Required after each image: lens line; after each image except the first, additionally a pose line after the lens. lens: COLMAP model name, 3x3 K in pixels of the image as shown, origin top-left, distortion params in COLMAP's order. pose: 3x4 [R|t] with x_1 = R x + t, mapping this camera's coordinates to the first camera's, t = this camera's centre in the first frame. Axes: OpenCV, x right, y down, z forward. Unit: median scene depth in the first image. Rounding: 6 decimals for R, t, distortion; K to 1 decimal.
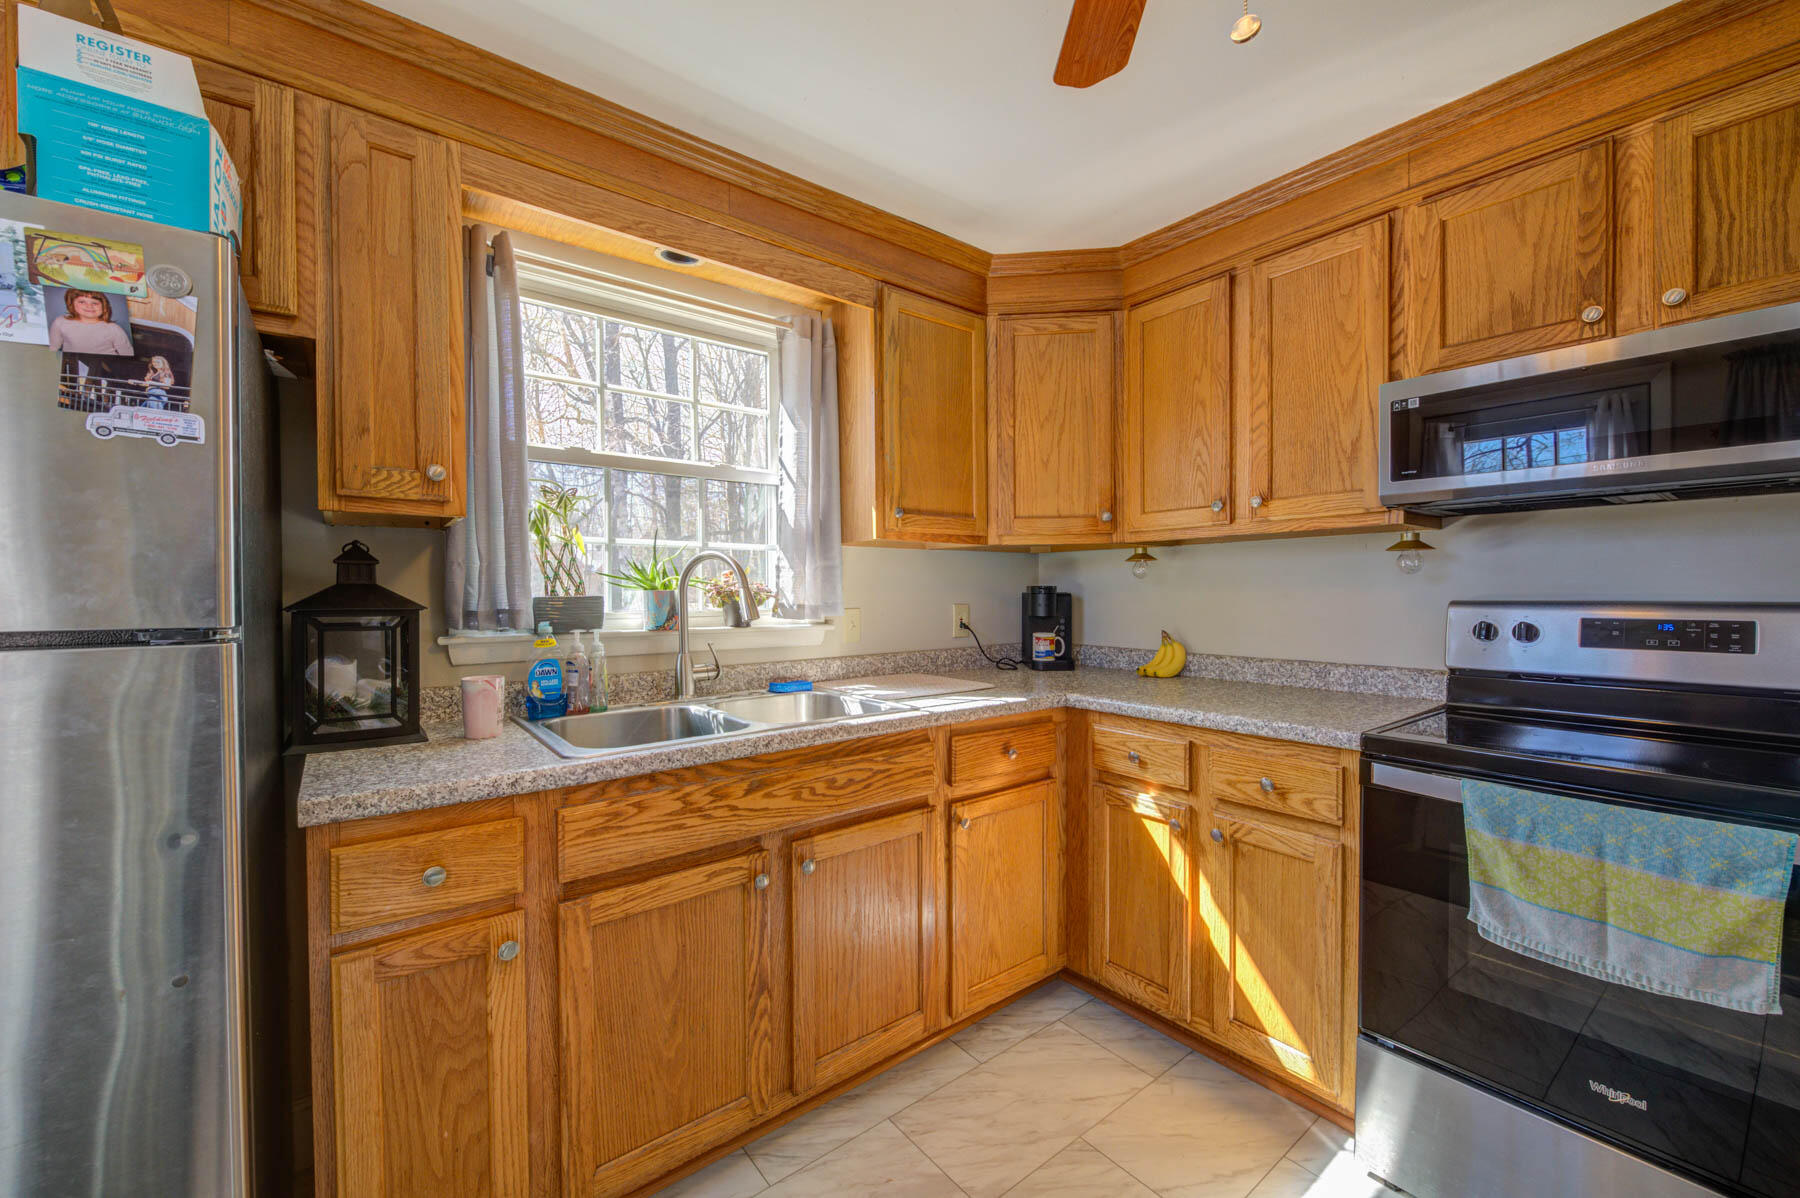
lens RADIAL K [[707.0, 0, 896.4], [0, 707.0, 599.7], [0, 0, 1]] dist [0.001583, -0.003318]
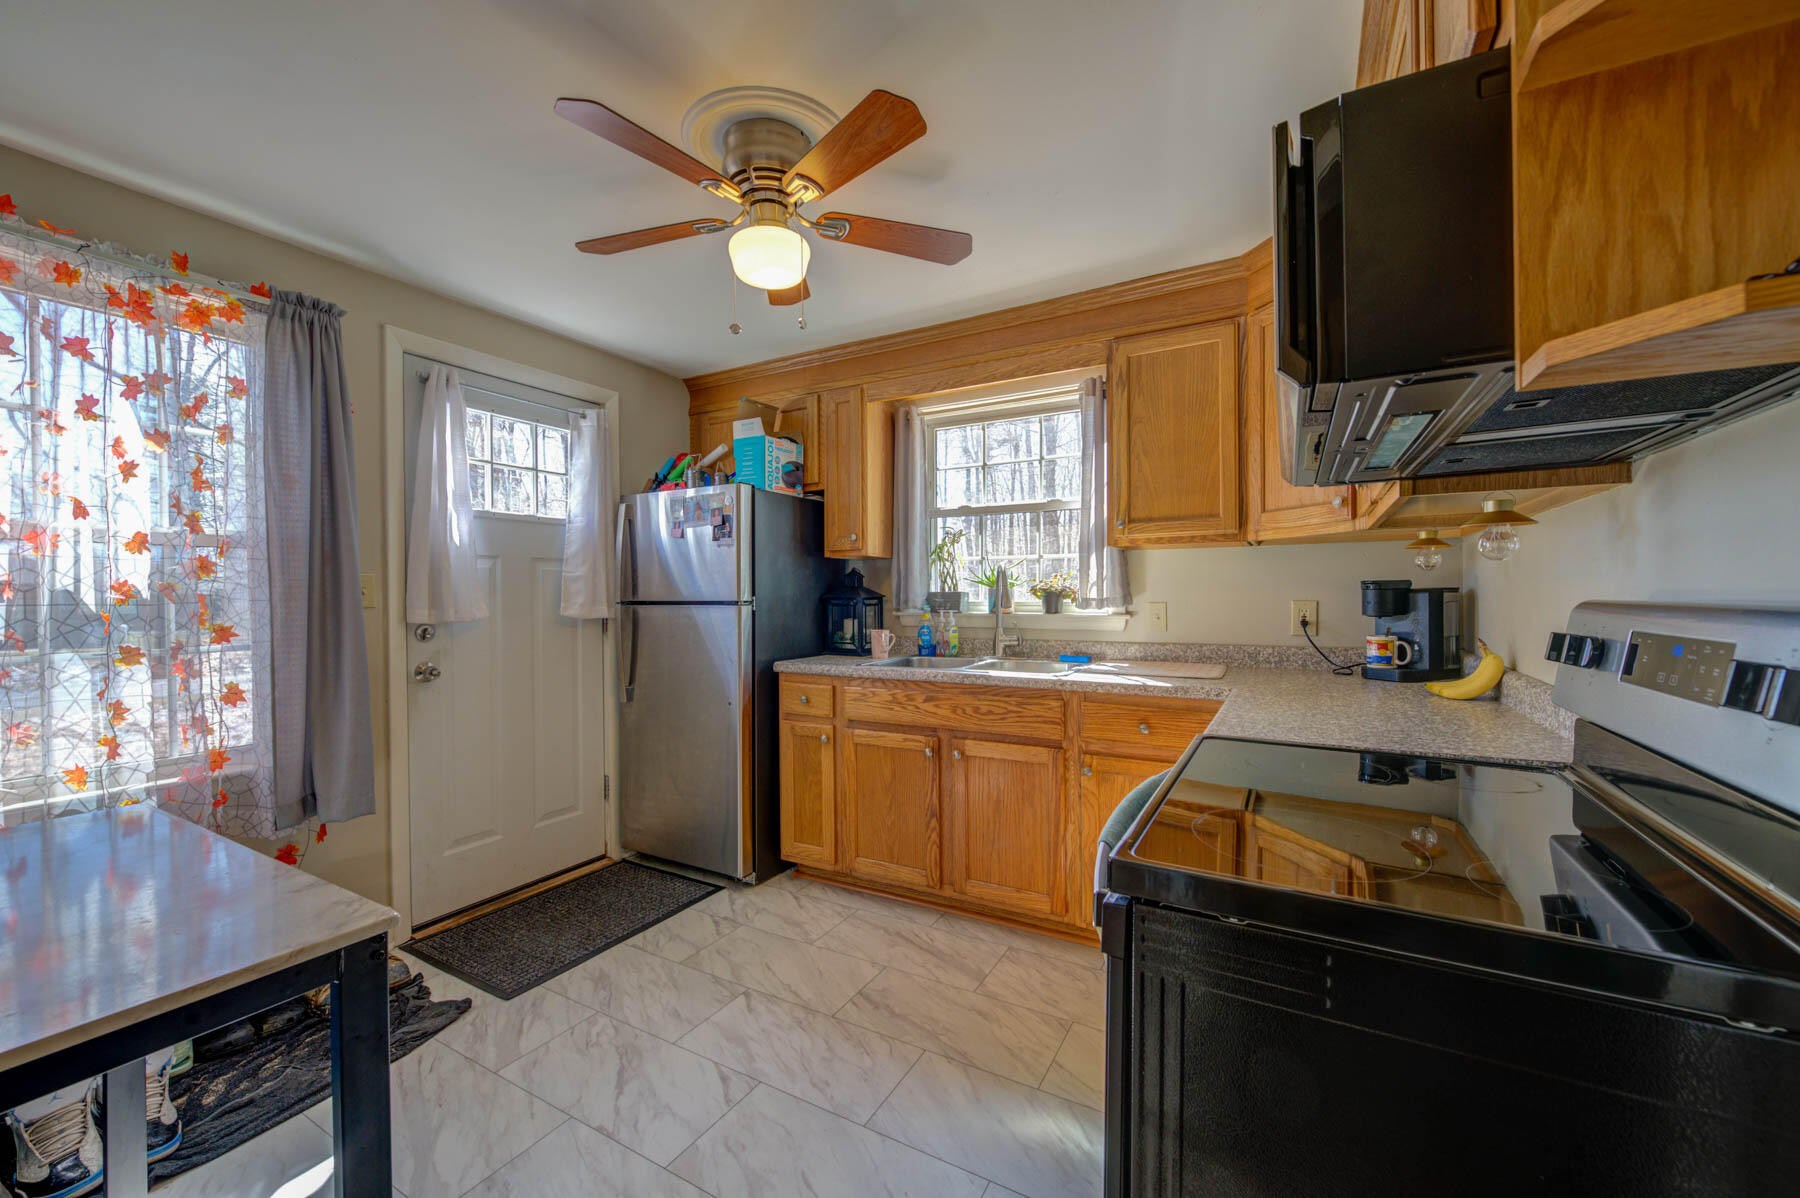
lens RADIAL K [[707.0, 0, 896.4], [0, 707.0, 599.7], [0, 0, 1]] dist [0.001583, -0.003318]
pose [[0.373266, 0.011729, -0.927650, 1.149305], [-0.005917, 0.999930, 0.010262, -0.002048], [0.927705, 0.001659, 0.373309, 0.211450]]
